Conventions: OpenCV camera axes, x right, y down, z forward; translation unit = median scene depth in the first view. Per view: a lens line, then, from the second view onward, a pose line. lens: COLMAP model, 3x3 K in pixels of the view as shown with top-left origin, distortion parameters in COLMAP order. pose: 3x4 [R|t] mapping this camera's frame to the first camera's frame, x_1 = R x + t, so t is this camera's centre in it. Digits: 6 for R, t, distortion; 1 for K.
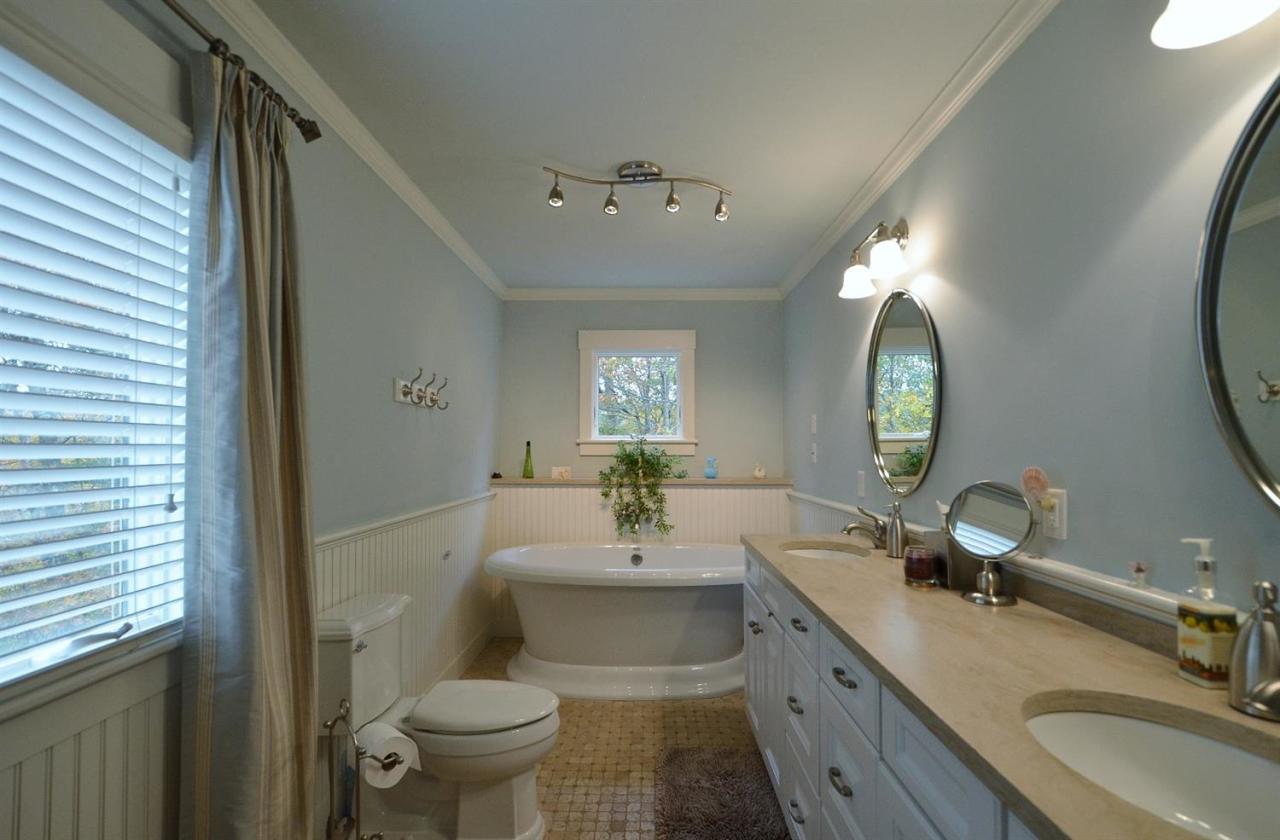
lens RADIAL K [[565.8, 0, 641.8], [0, 565.8, 438.9], [0, 0, 1]] dist [0.007173, -0.007757]
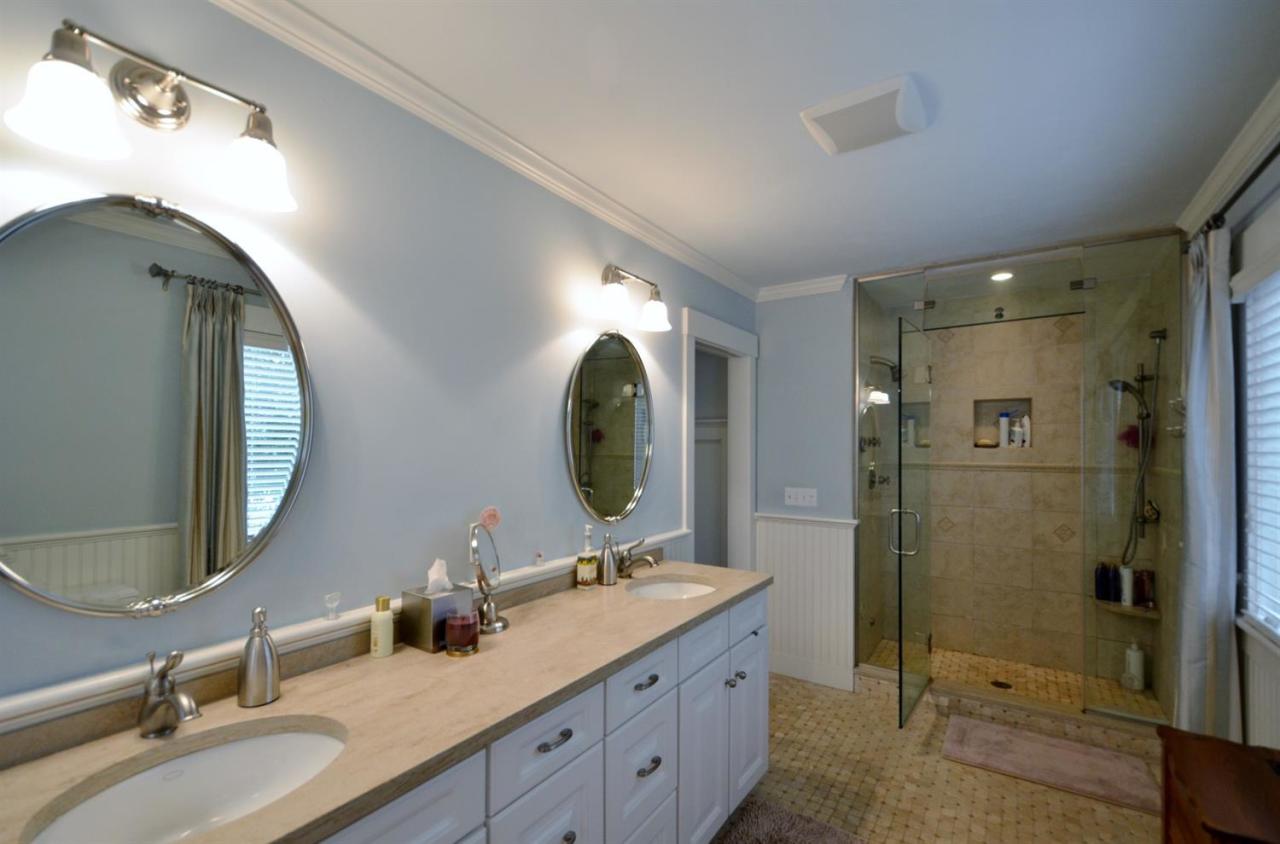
lens RADIAL K [[559.9, 0, 642.2], [0, 559.9, 441.5], [0, 0, 1]] dist [0.011341, -0.010187]
pose [[-0.836058, 0.004509, 0.548622, -0.396192], [-0.012200, 0.999566, -0.026808, -0.094679], [-0.548505, -0.029106, -0.835640, 2.581484]]
